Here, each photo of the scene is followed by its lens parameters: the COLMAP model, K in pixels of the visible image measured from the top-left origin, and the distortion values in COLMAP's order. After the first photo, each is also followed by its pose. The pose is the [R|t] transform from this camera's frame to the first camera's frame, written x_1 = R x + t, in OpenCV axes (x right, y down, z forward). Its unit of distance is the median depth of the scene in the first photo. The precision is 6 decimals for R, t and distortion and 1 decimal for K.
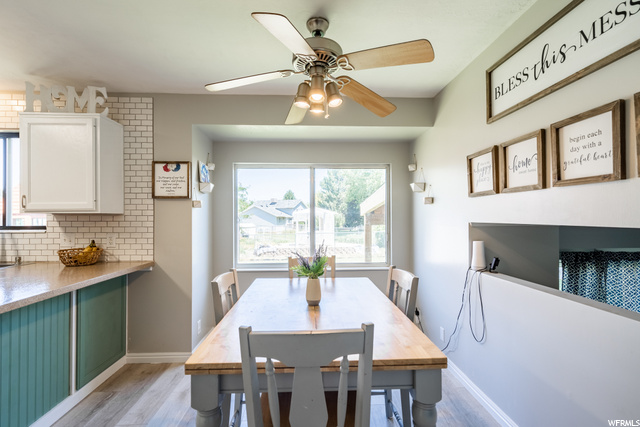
lens RADIAL K [[287.1, 0, 318.7], [0, 287.1, 215.2], [0, 0, 1]] dist [0.000945, -0.000192]
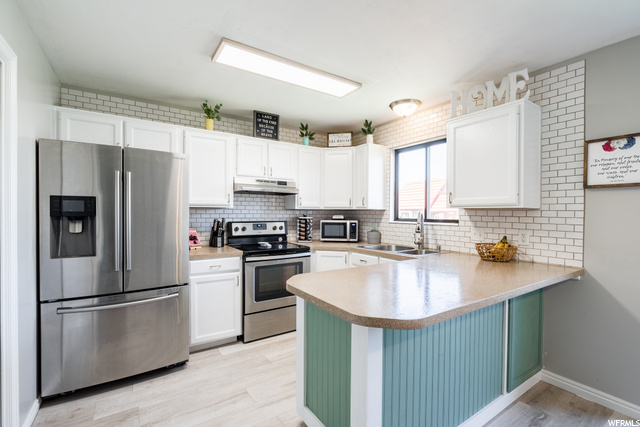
lens RADIAL K [[287.1, 0, 319.1], [0, 287.1, 213.8], [0, 0, 1]] dist [0.000945, -0.000192]
pose [[0.516580, 0.010805, -0.856171, -0.282446], [-0.000493, 0.999924, 0.012322, 0.000916], [0.856239, -0.005944, 0.516546, -0.026042]]
